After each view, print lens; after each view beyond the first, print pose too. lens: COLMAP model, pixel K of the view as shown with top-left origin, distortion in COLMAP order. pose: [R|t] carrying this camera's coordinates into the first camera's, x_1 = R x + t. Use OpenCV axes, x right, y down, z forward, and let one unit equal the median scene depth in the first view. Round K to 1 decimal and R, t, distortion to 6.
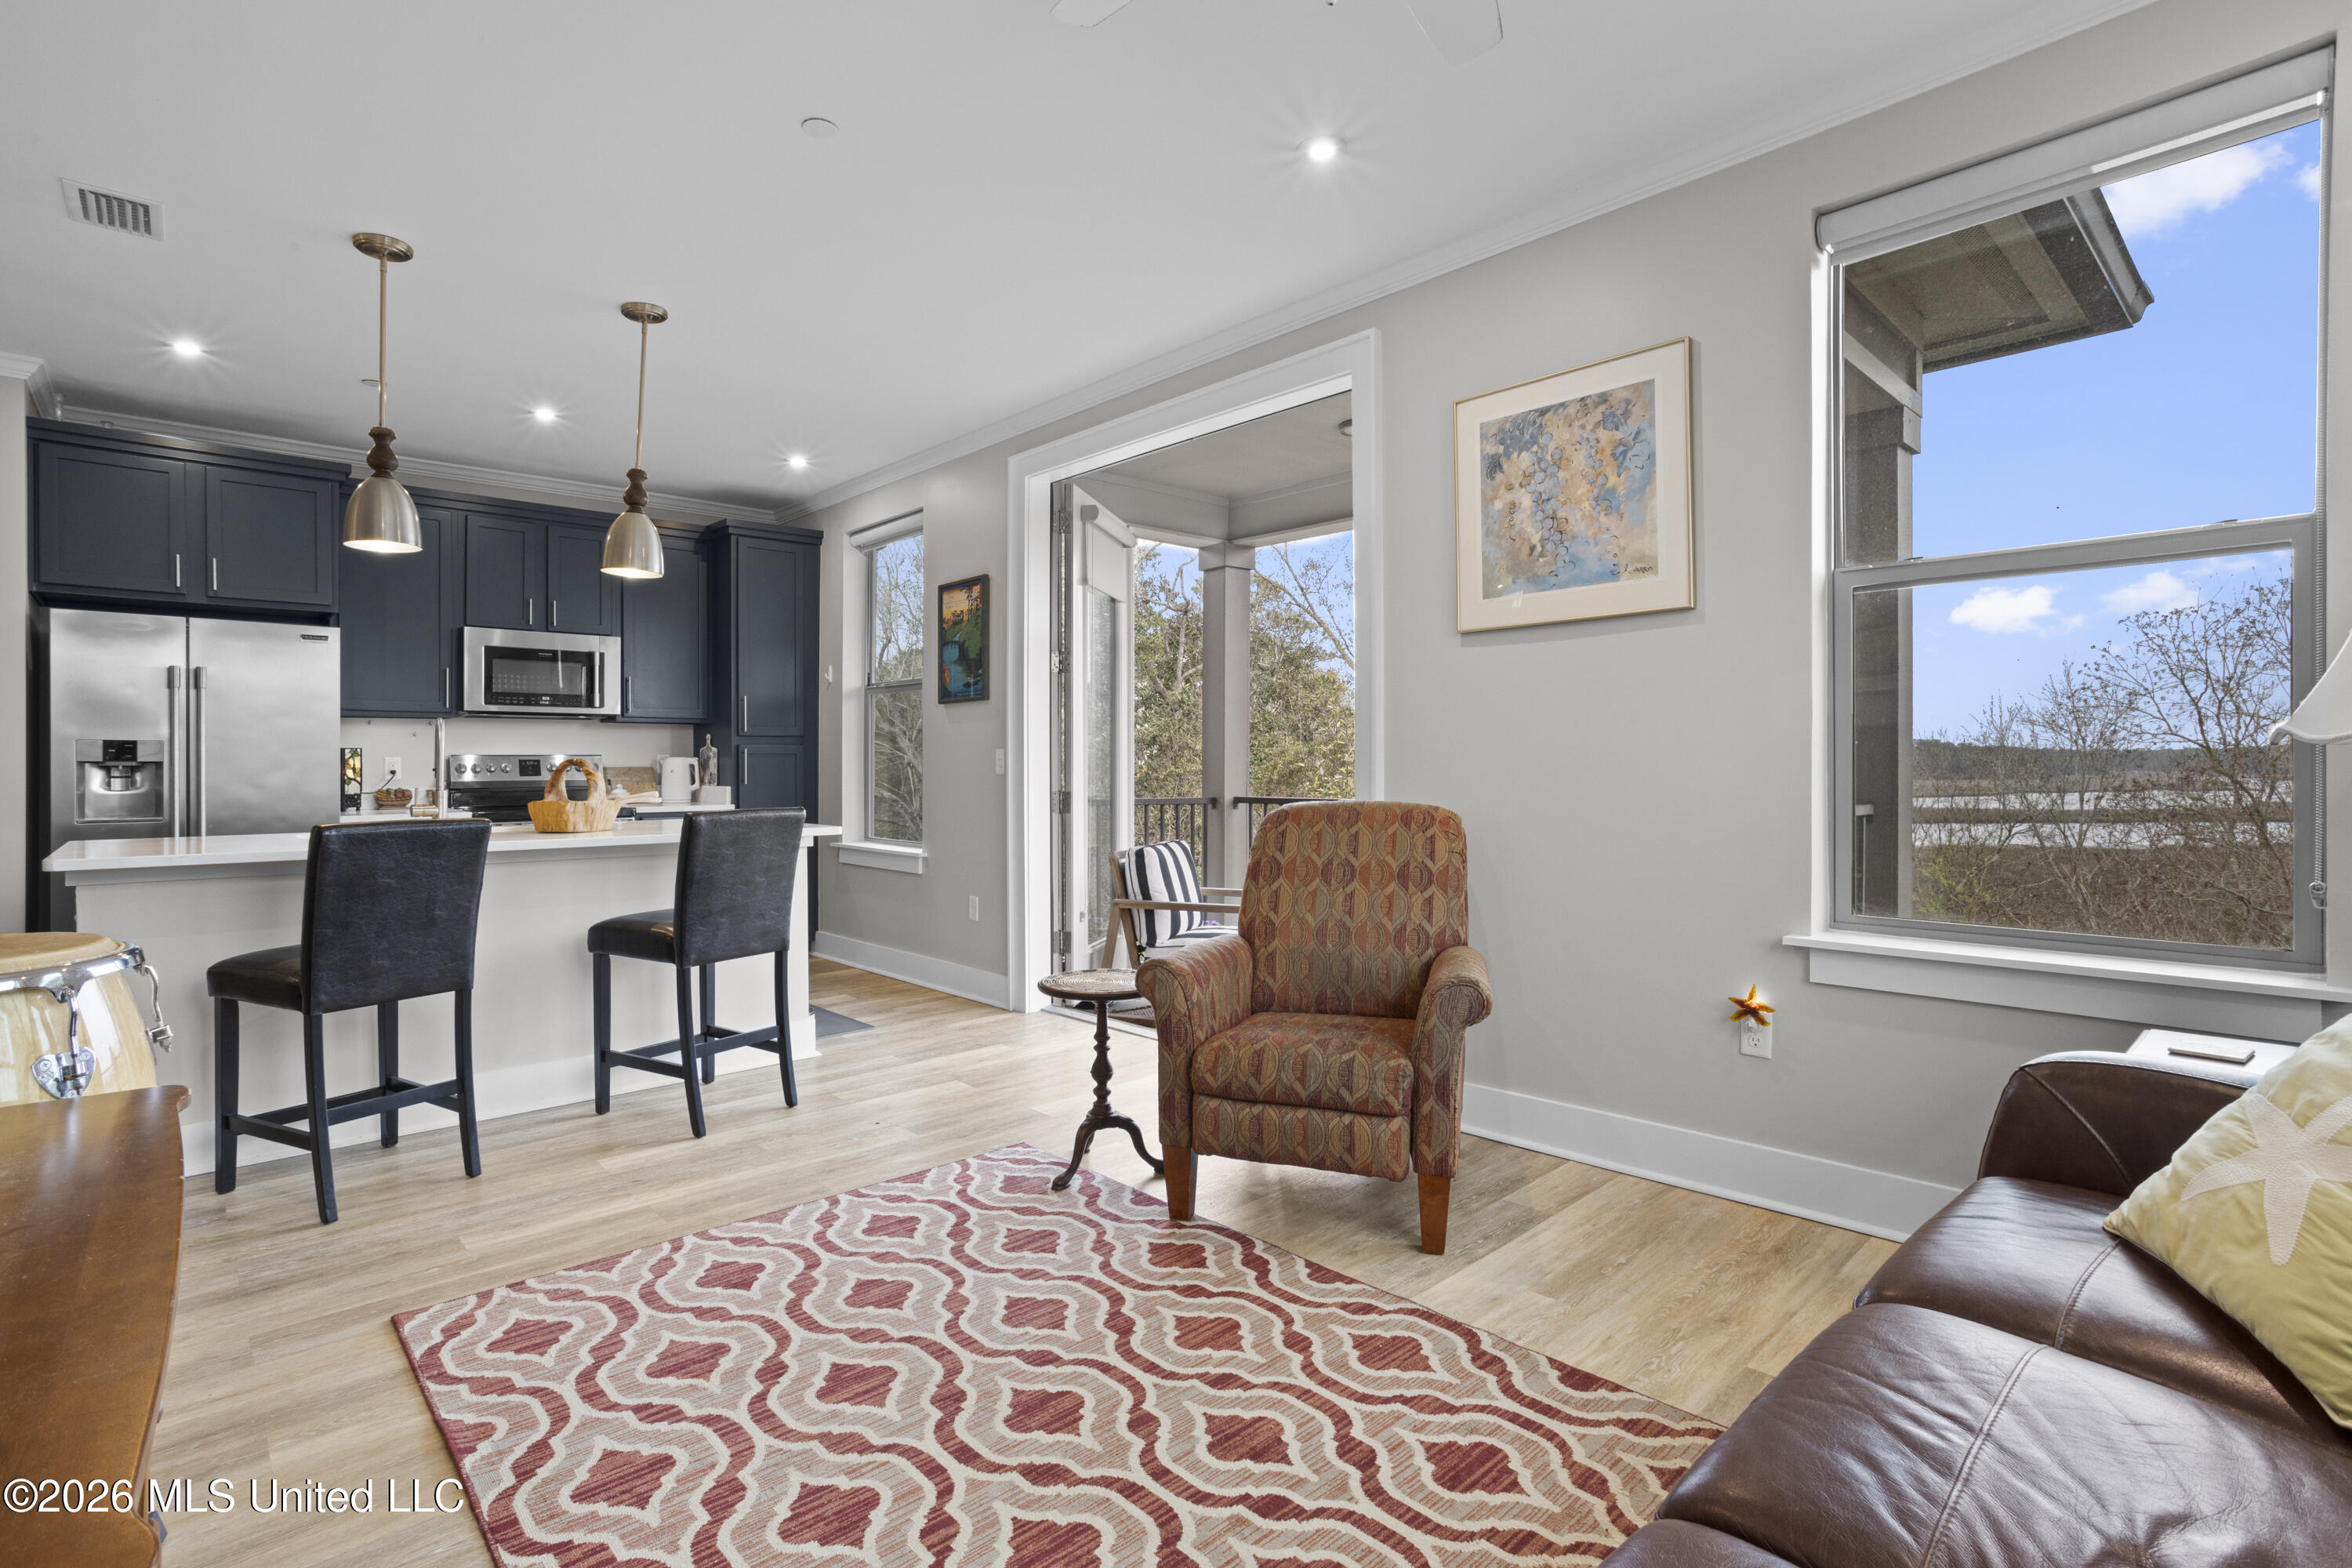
lens RADIAL K [[1127.2, 0, 1166.7], [0, 1127.2, 761.9], [0, 0, 1]] dist [-0.049095, 0.030196]
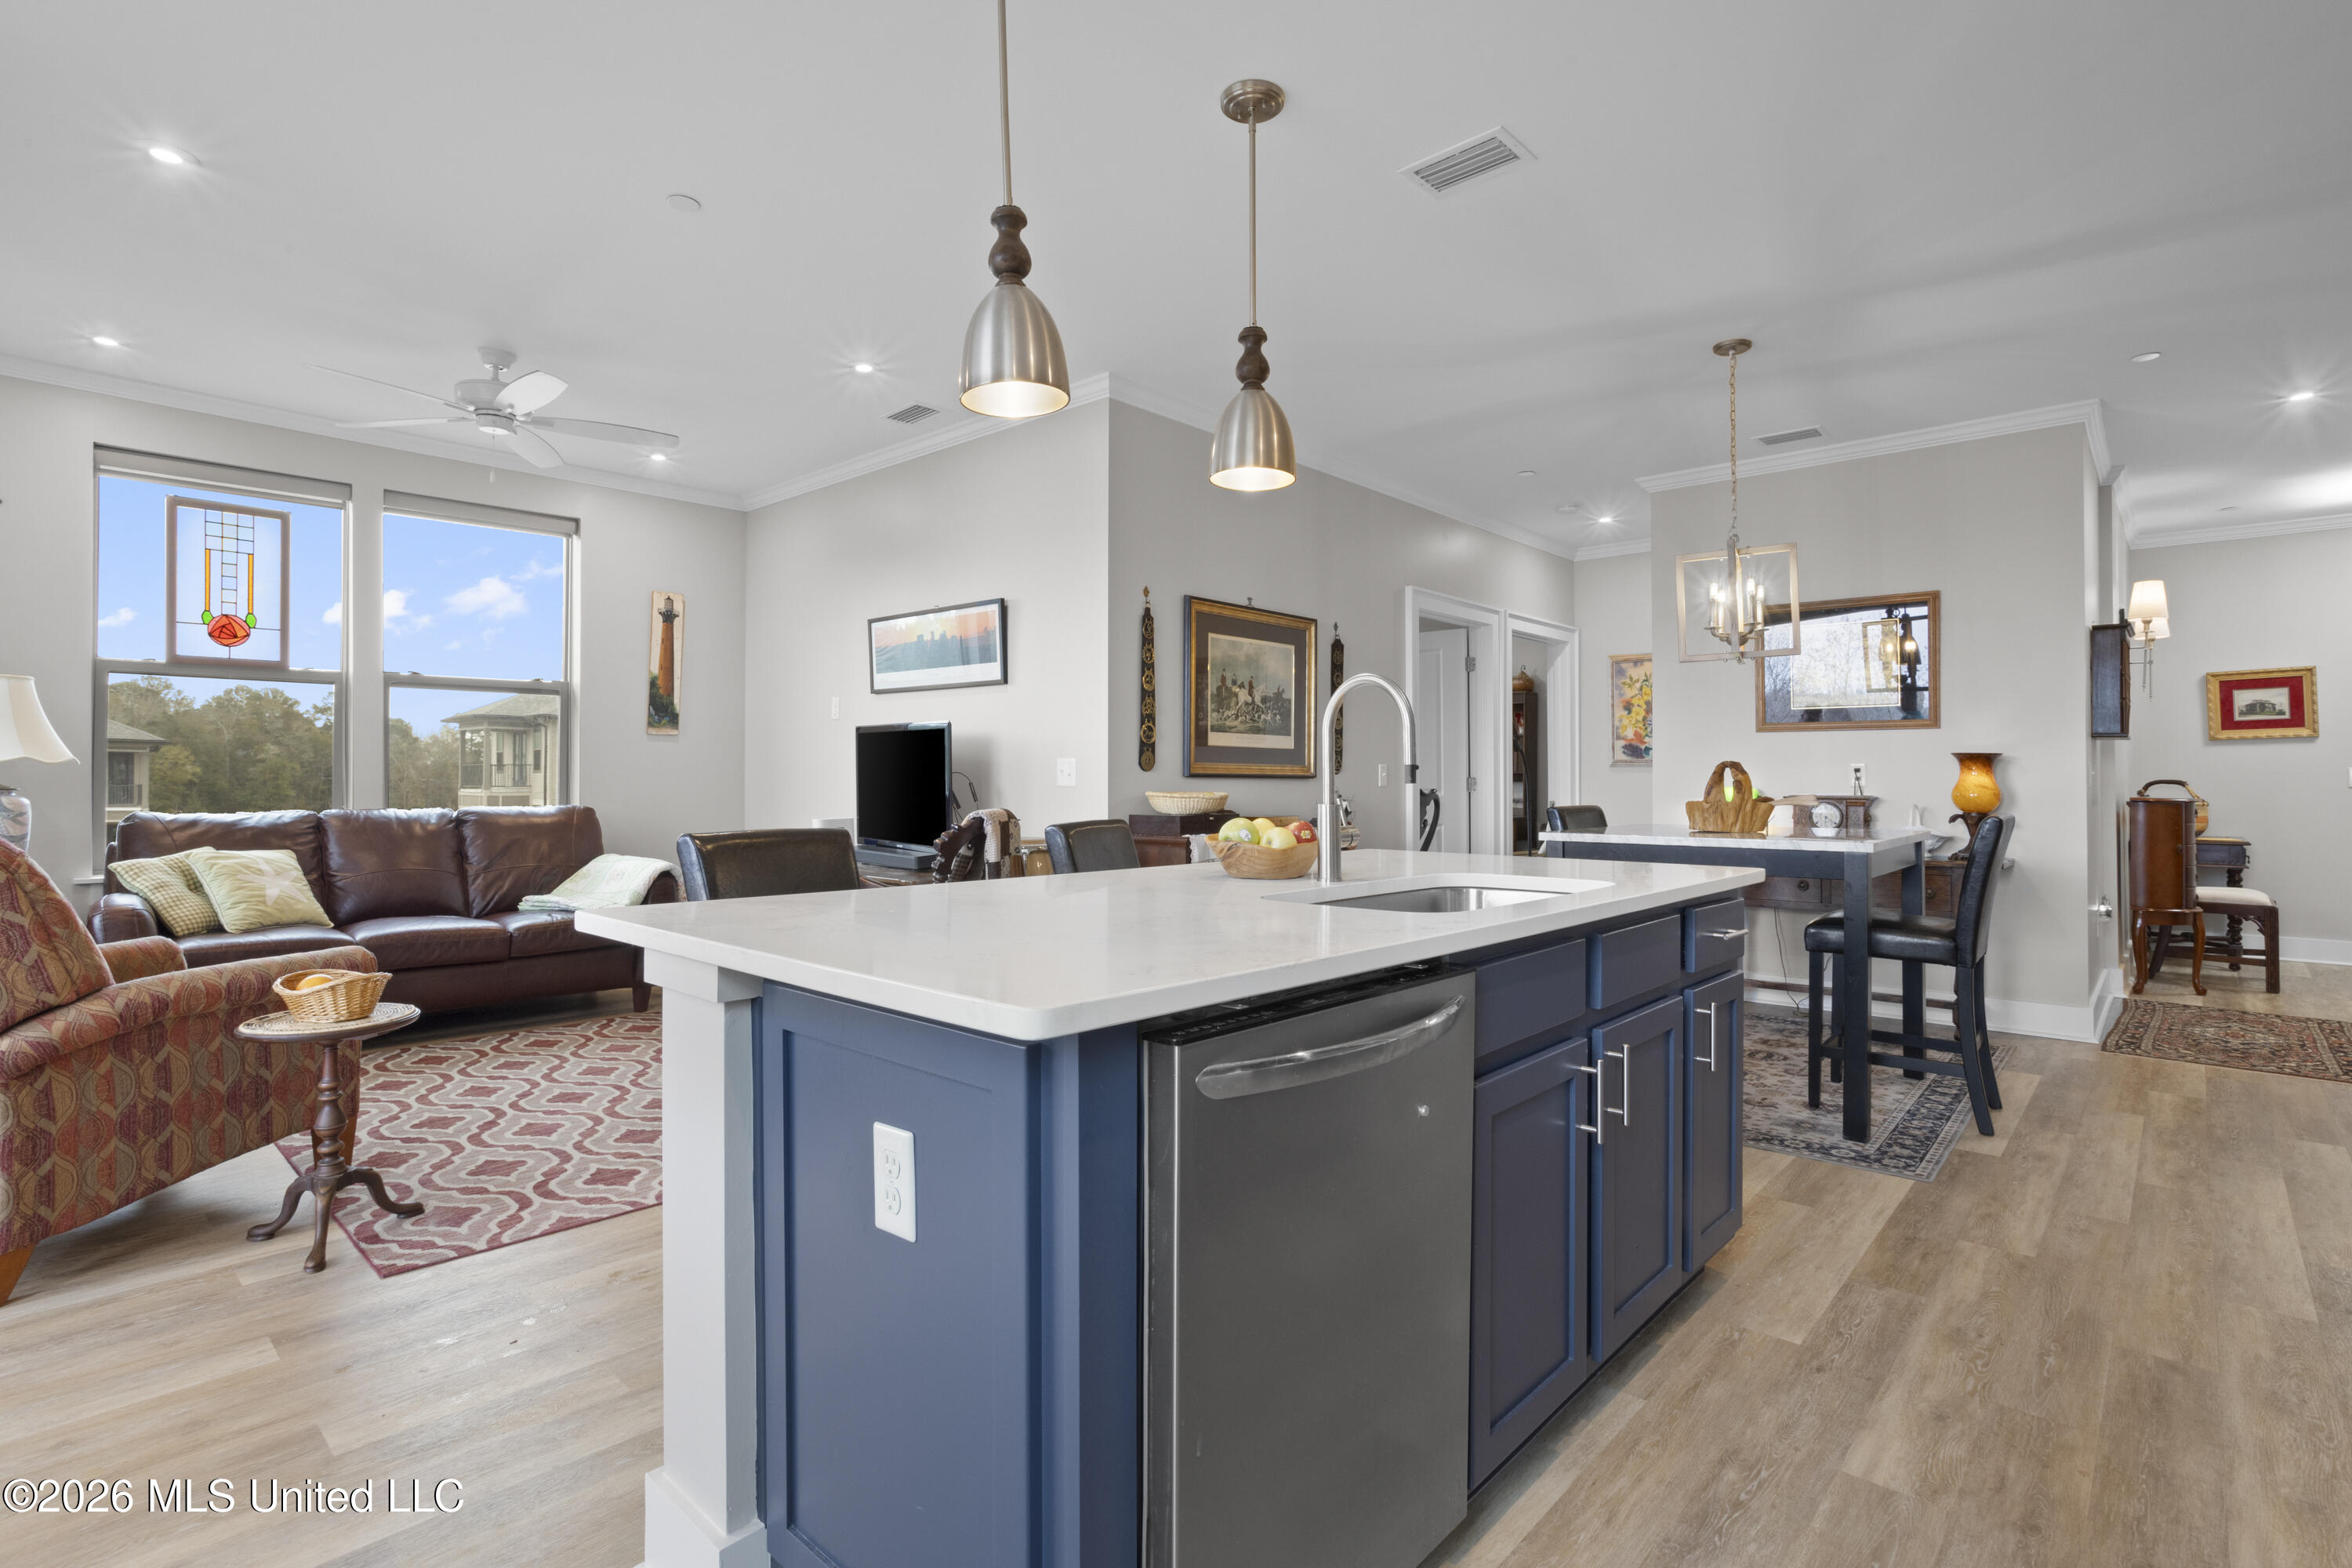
lens RADIAL K [[1133.4, 0, 1172.7], [0, 1133.4, 760.7], [0, 0, 1]] dist [-0.056431, 0.033668]
pose [[-0.996551, 0.002113, -0.082956, -0.624516], [0.003816, 0.999785, -0.020370, 0.017884], [0.082895, -0.020616, -0.996345, 1.893256]]
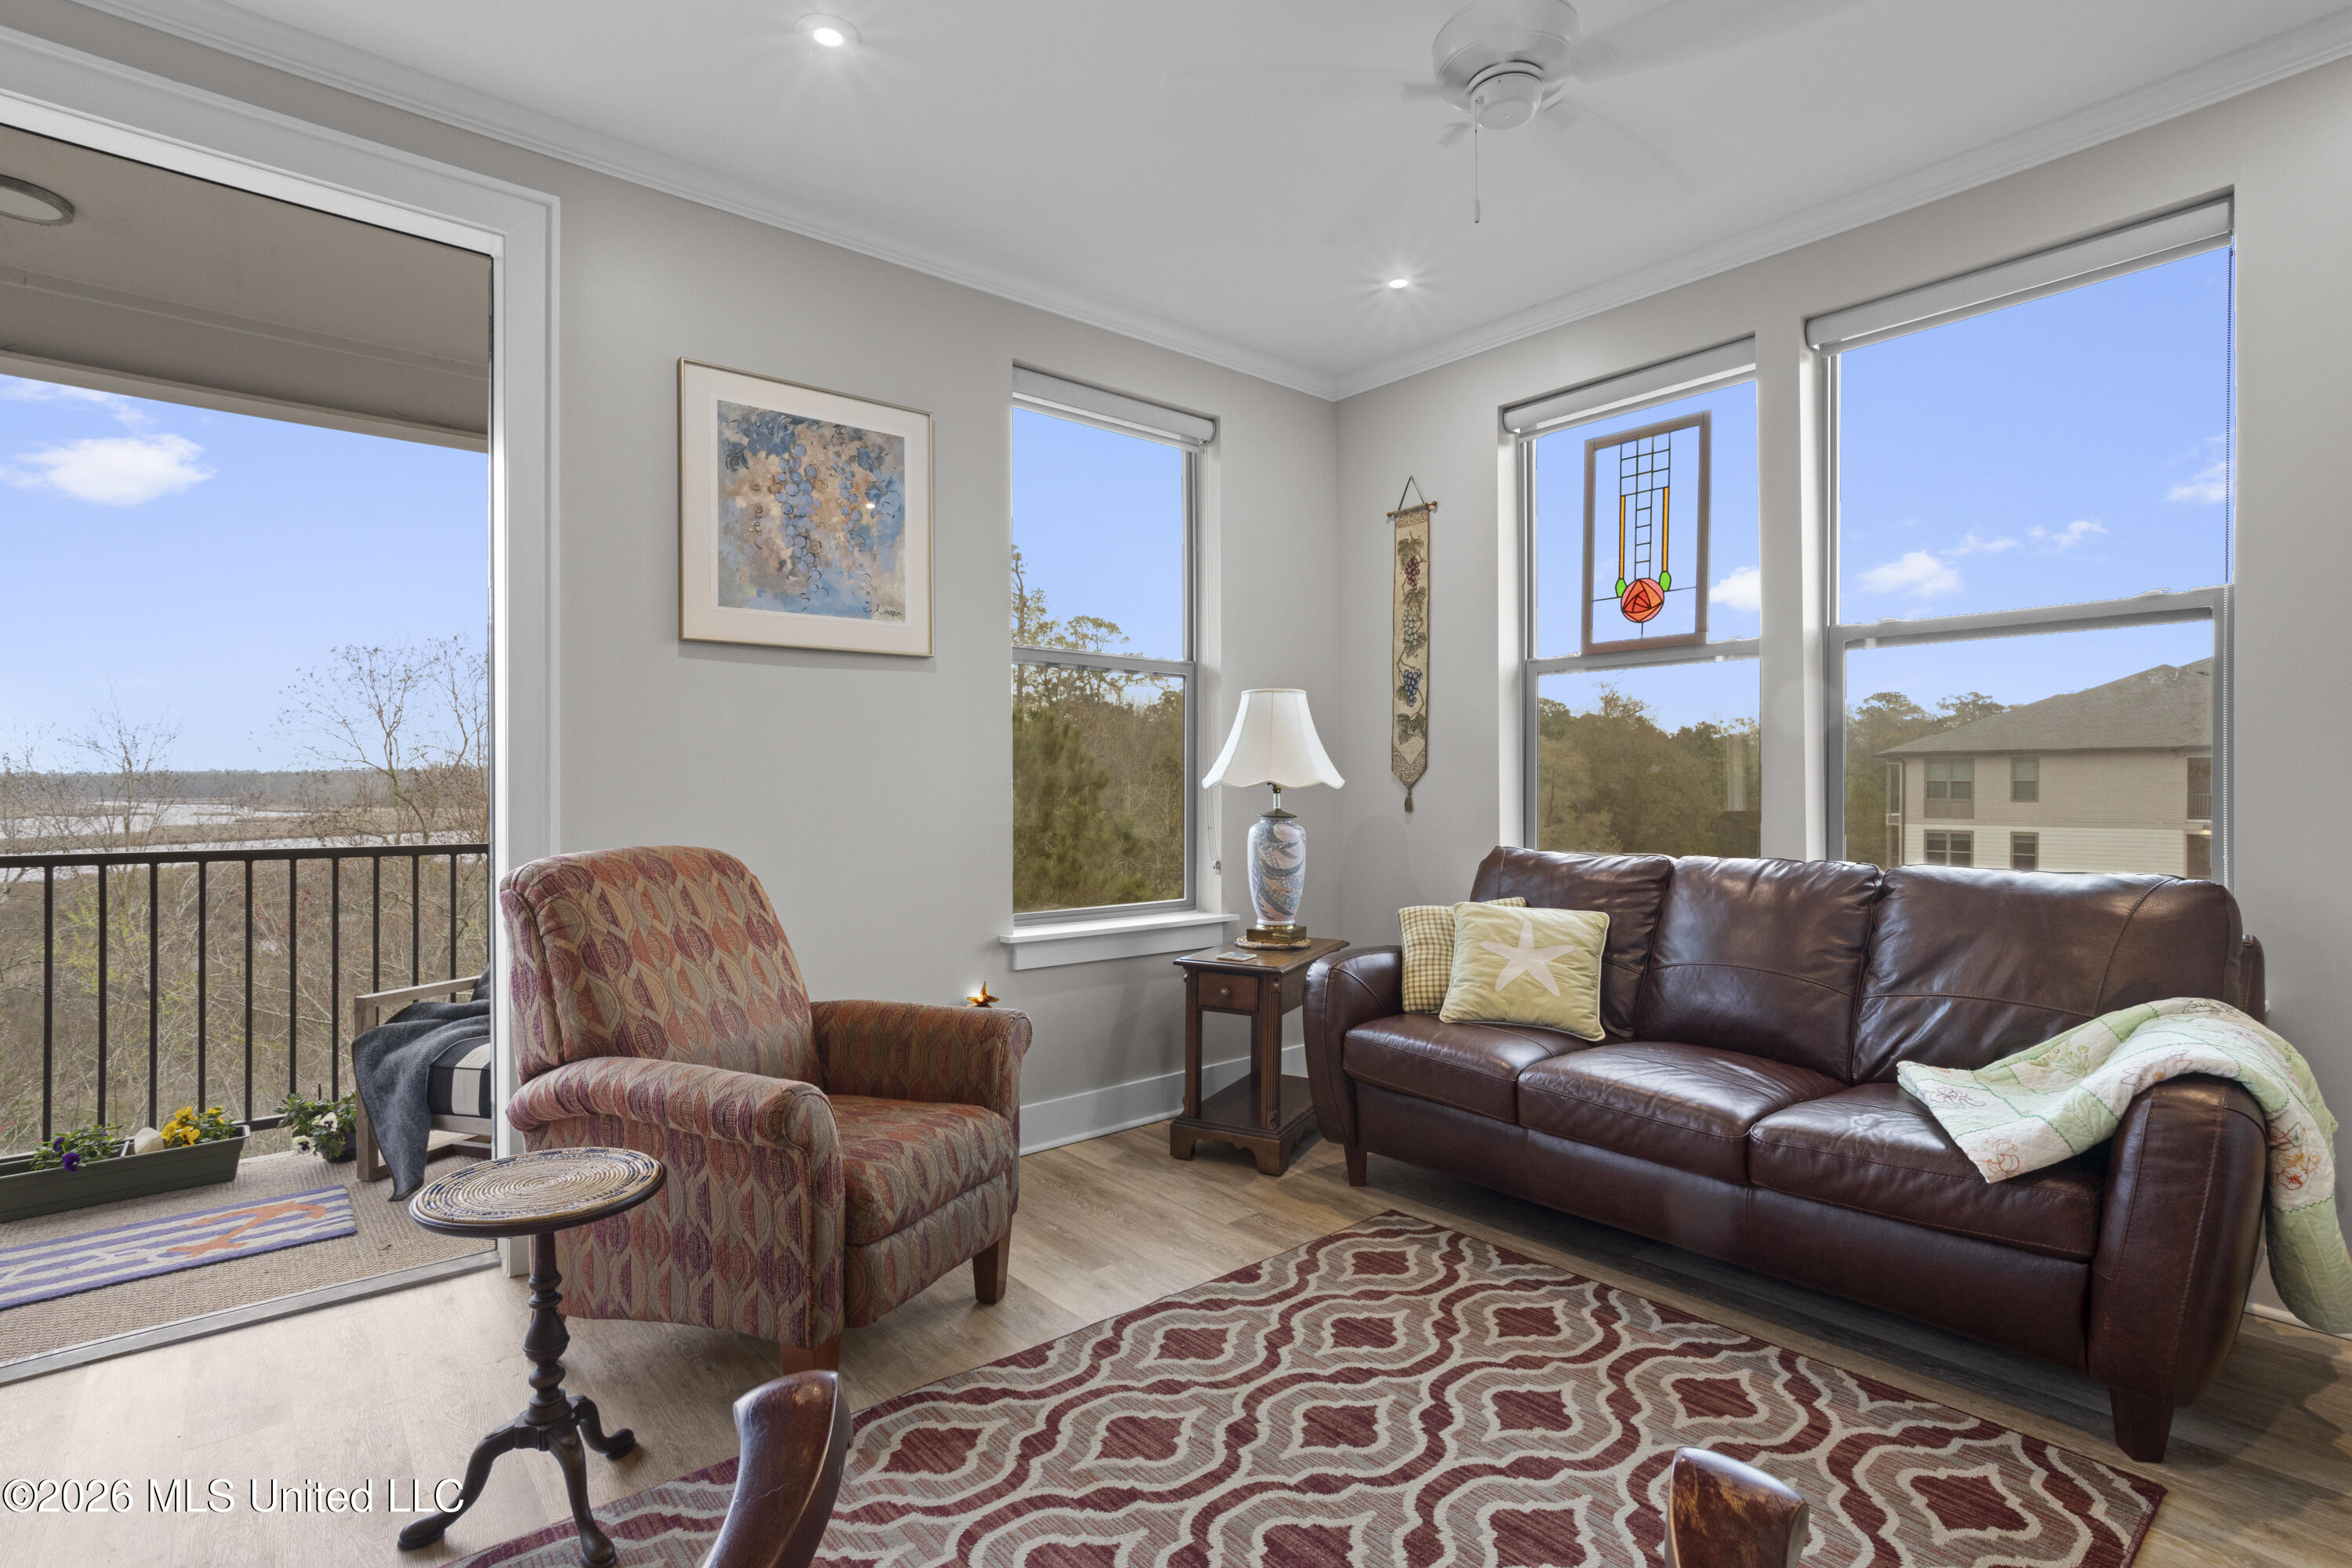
lens RADIAL K [[1136.5, 0, 1162.4], [0, 1136.5, 795.2], [0, 0, 1]] dist [-0.061553, 0.037756]
pose [[0.049321, -0.002782, 0.998779, -0.599984], [-0.004645, 0.999985, 0.003014, -0.004294], [-0.998772, -0.004788, 0.049308, 0.659105]]
